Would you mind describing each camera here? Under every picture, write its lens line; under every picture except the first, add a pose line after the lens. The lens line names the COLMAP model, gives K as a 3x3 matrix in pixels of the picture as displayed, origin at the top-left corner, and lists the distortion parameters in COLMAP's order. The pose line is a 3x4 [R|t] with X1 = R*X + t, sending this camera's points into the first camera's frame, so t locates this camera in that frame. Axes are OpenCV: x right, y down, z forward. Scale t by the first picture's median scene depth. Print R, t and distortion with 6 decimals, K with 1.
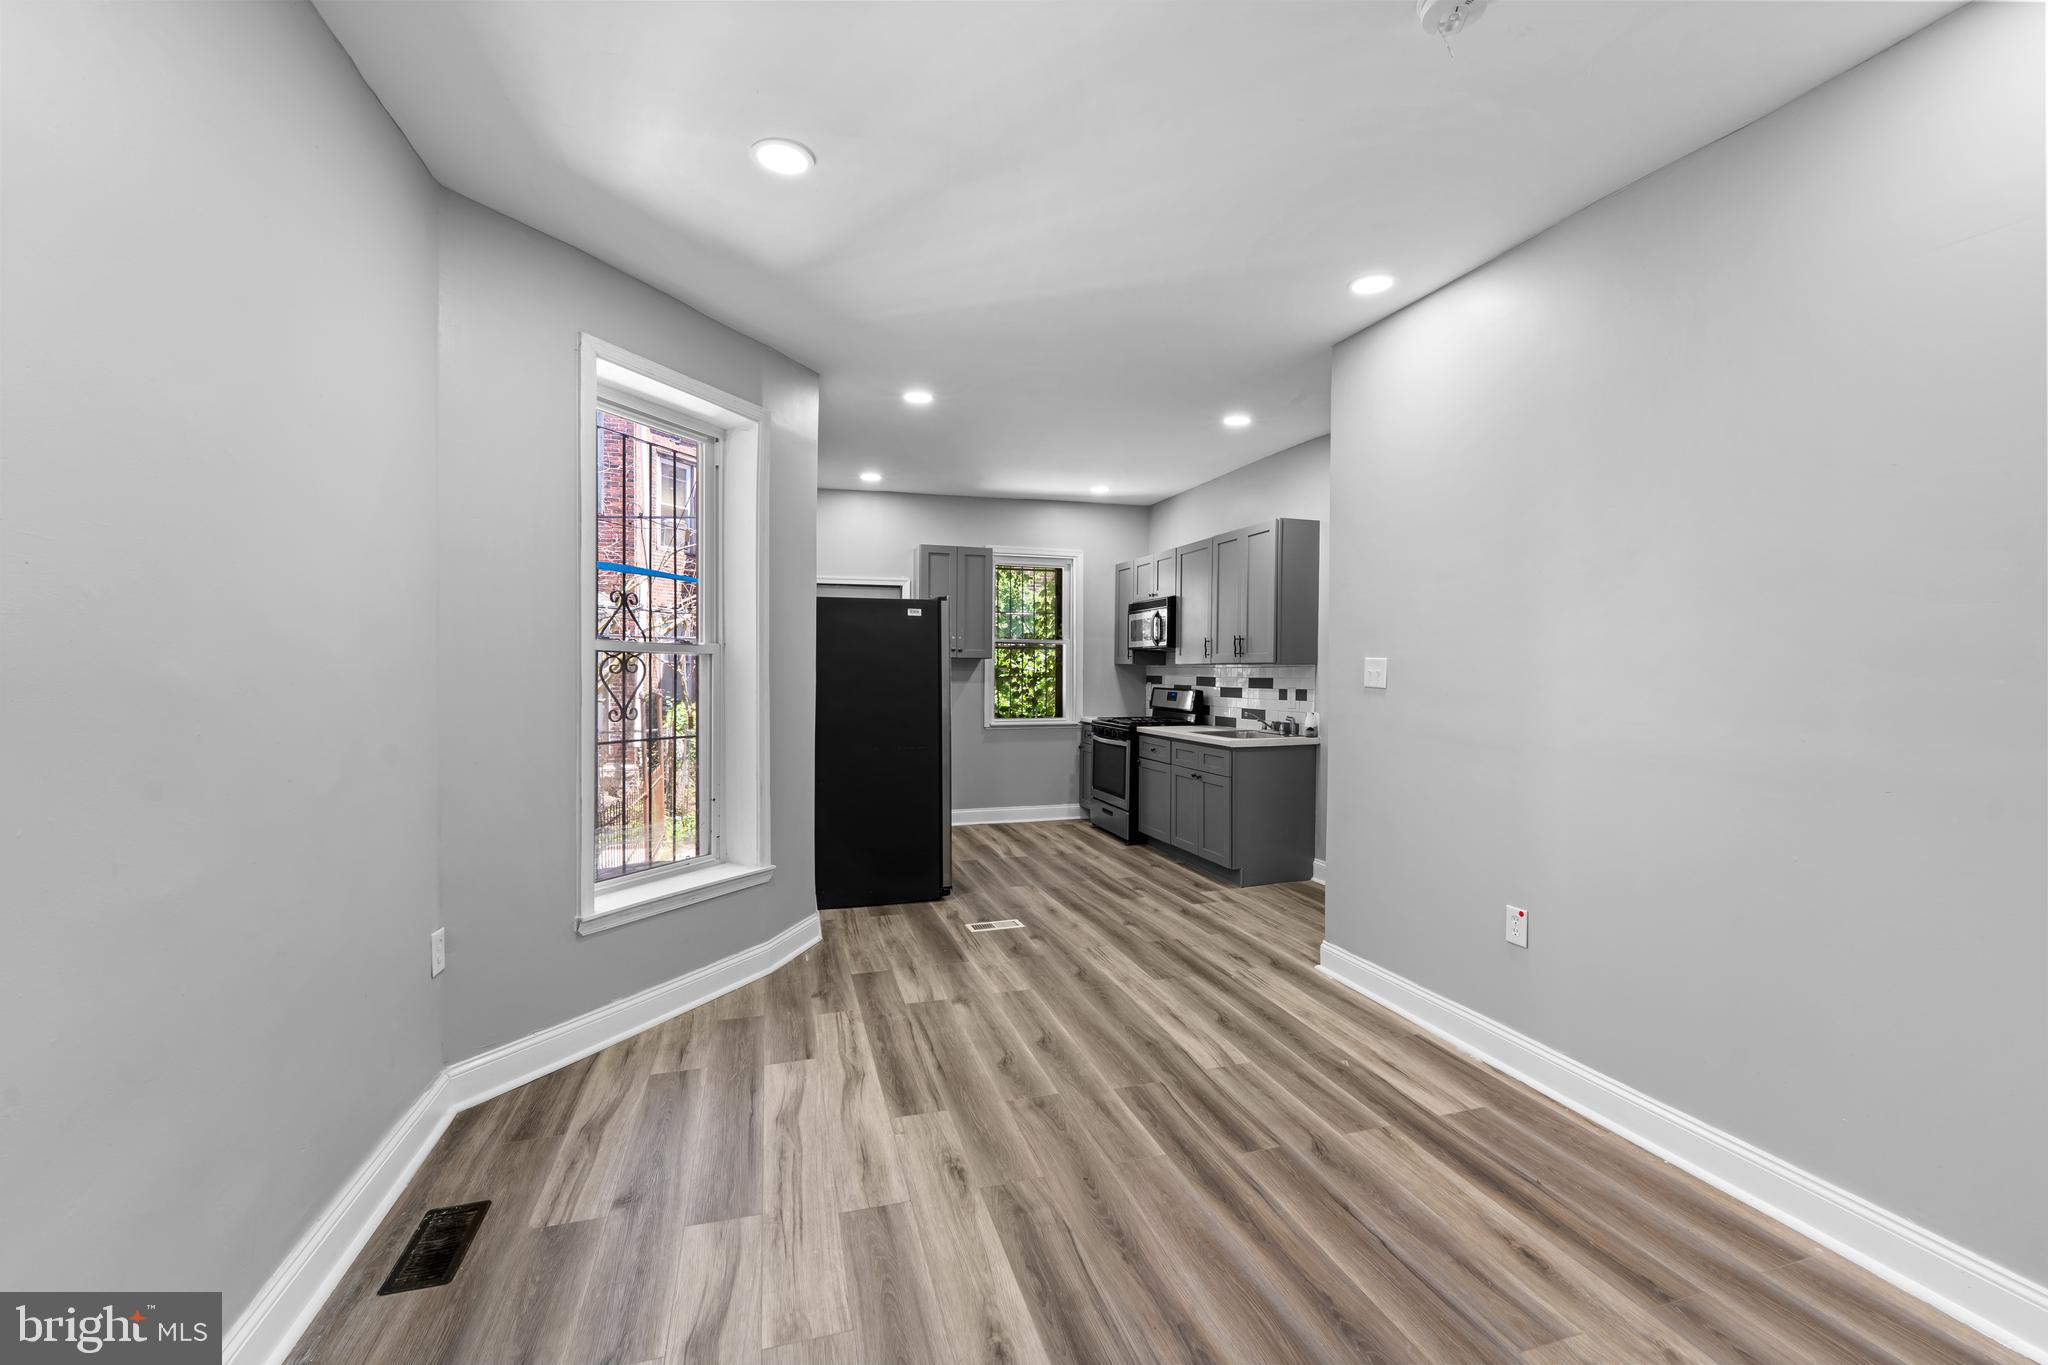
lens RADIAL K [[832.1, 0, 1023.4], [0, 832.1, 685.8], [0, 0, 1]] dist [-0.000238, -0.000482]
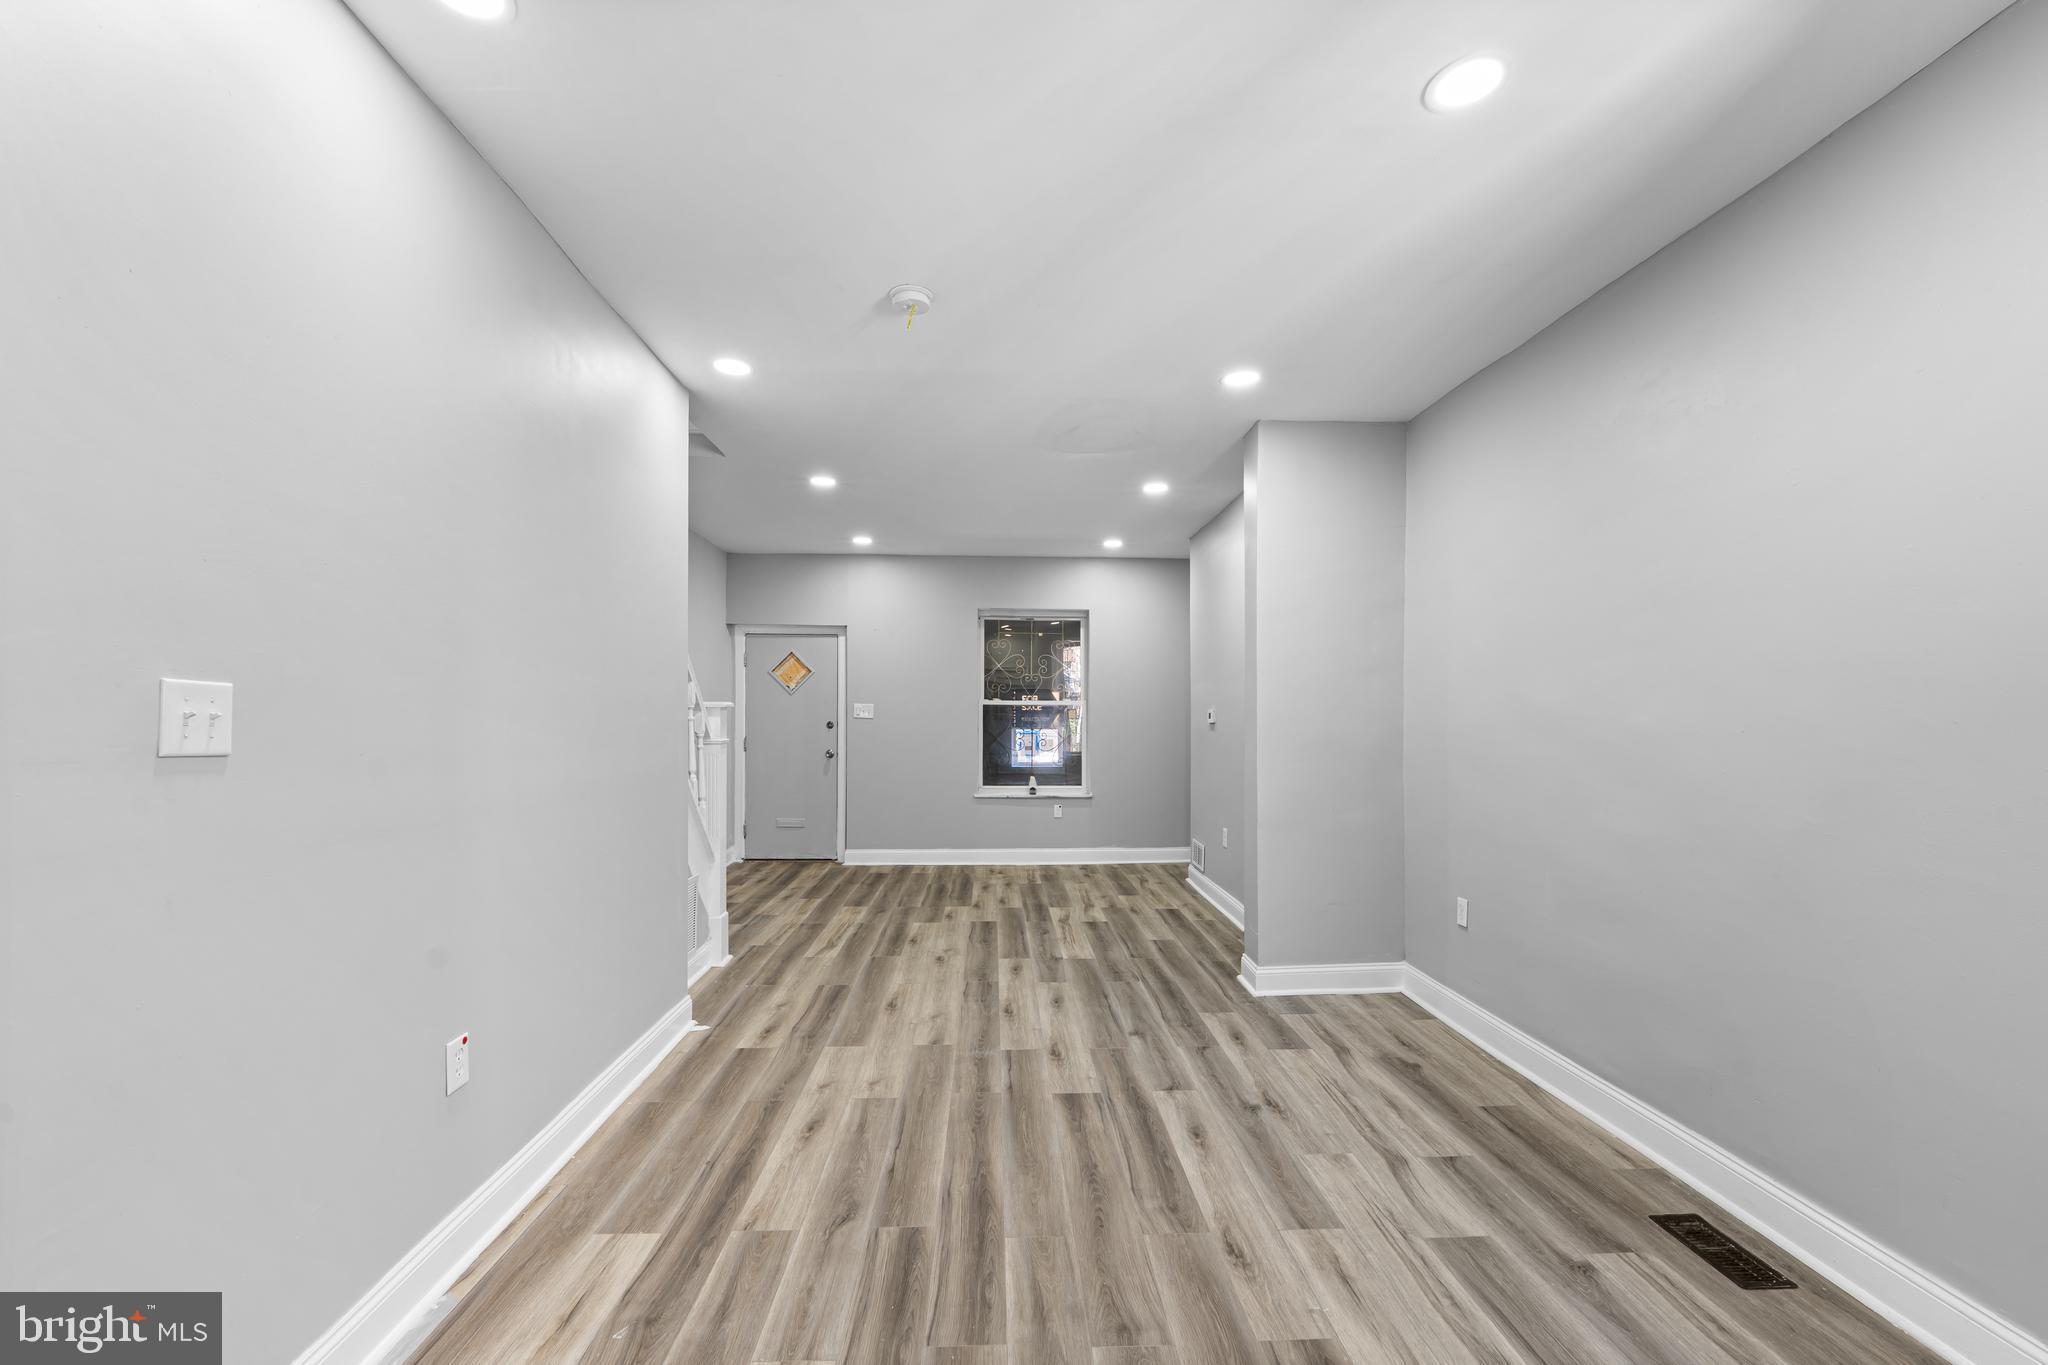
lens RADIAL K [[832.1, 0, 1023.4], [0, 832.1, 685.8], [0, 0, 1]] dist [-0.000238, -0.000482]
pose [[-0.964709, 0.001563, 0.263315, -0.037896], [-0.001821, 0.999919, -0.012606, -0.016155], [-0.263313, -0.012640, -0.964628, 0.768290]]
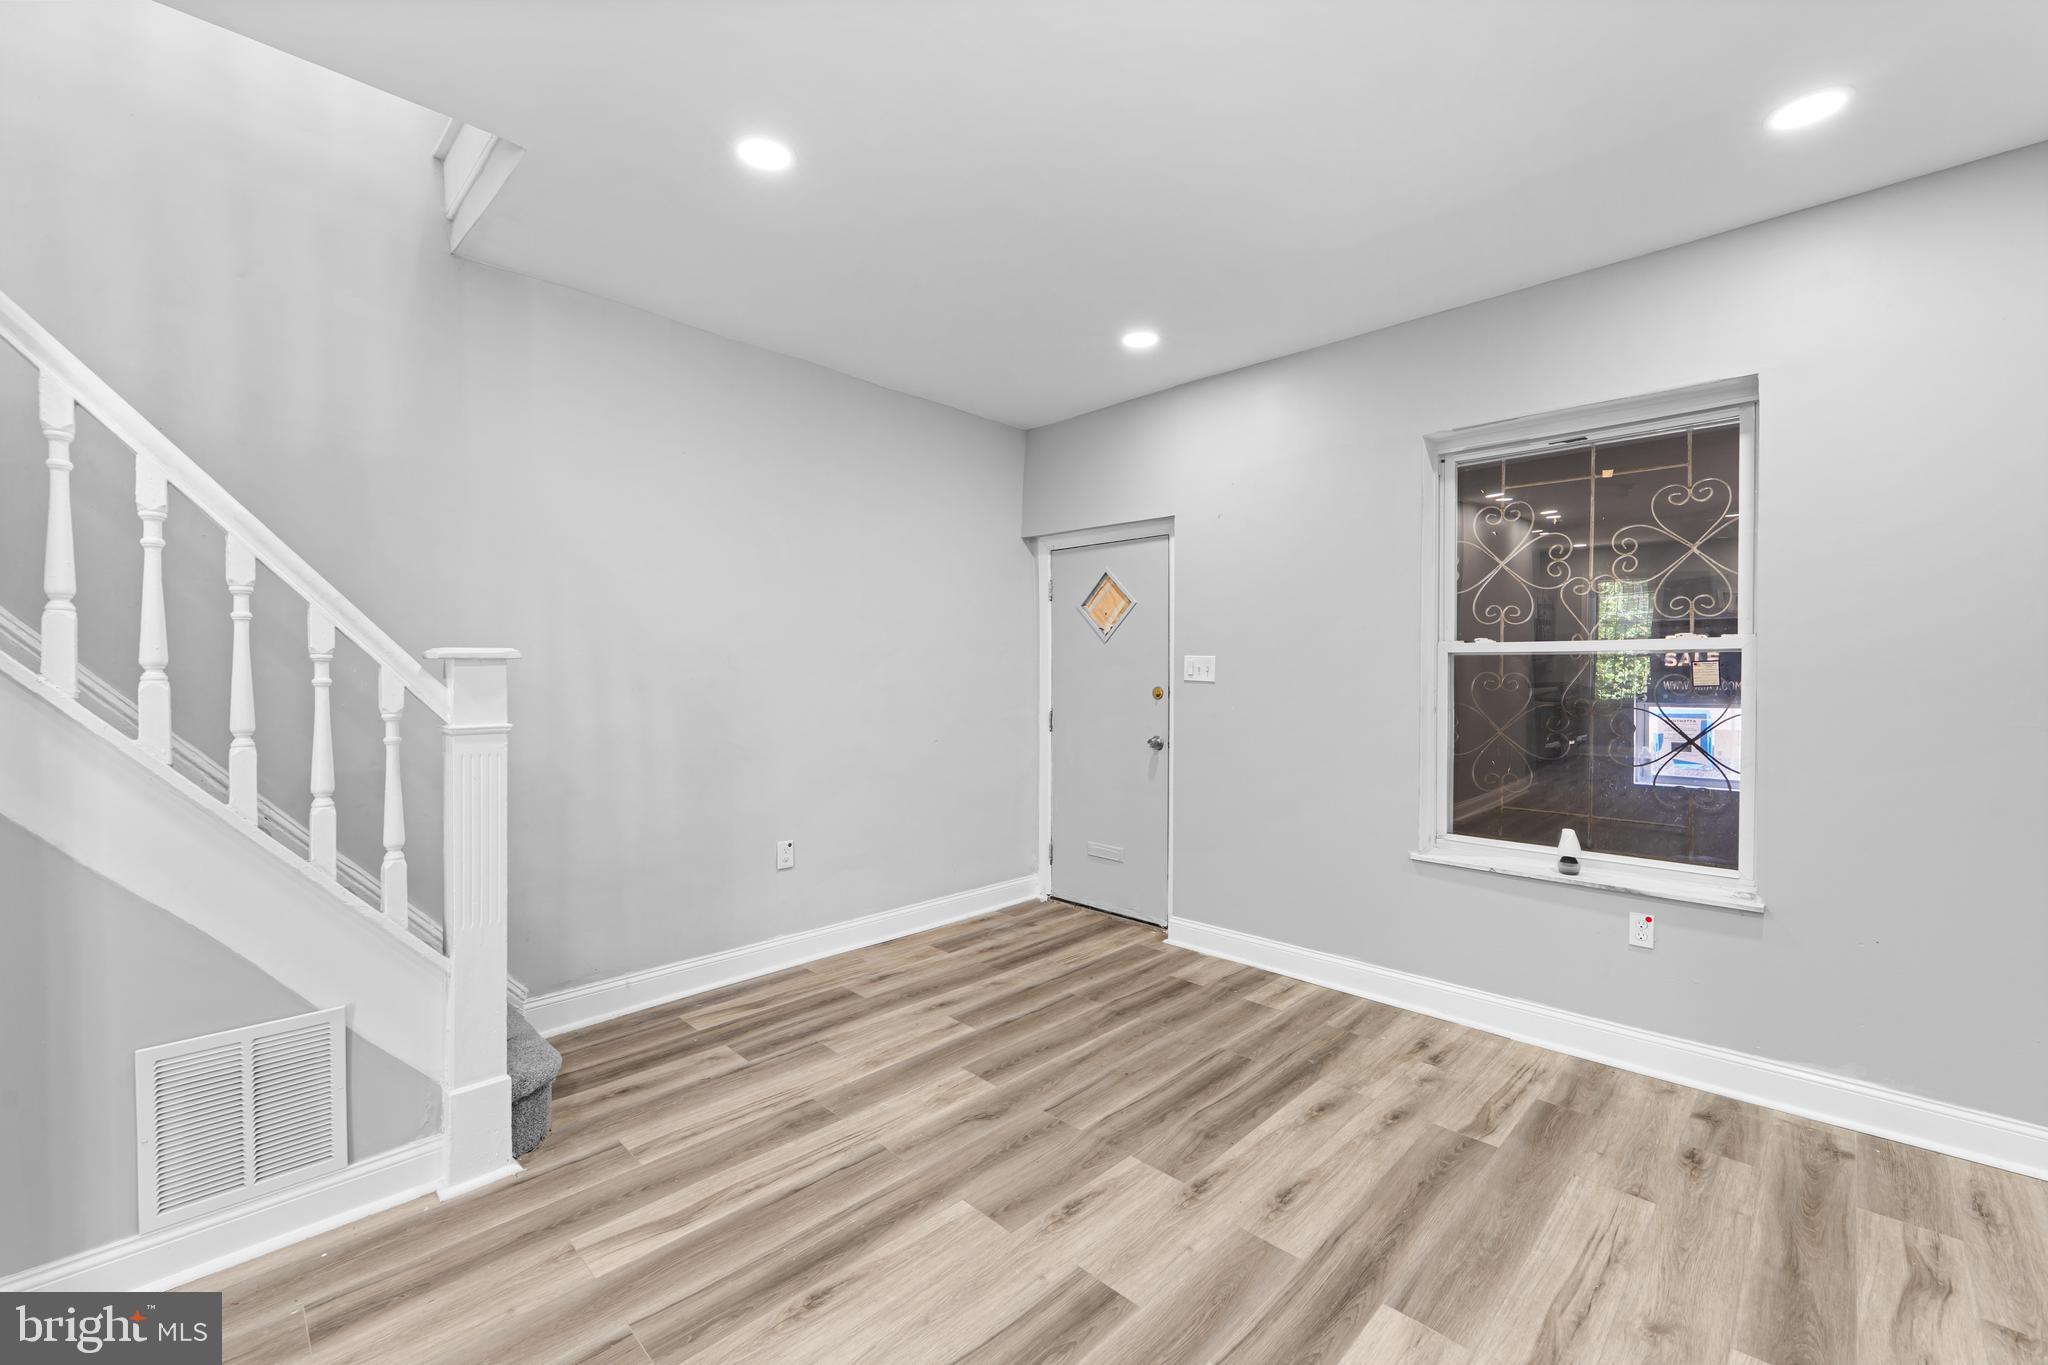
lens RADIAL K [[828.4, 0, 1028.0], [0, 828.4, 675.5], [0, 0, 1]] dist [0.000965, -0.000207]
pose [[-0.465180, -0.008557, 0.885175, -0.010670], [0.014615, 0.999743, 0.017345, -0.000841], [-0.885095, 0.021006, -0.464935, 0.036385]]
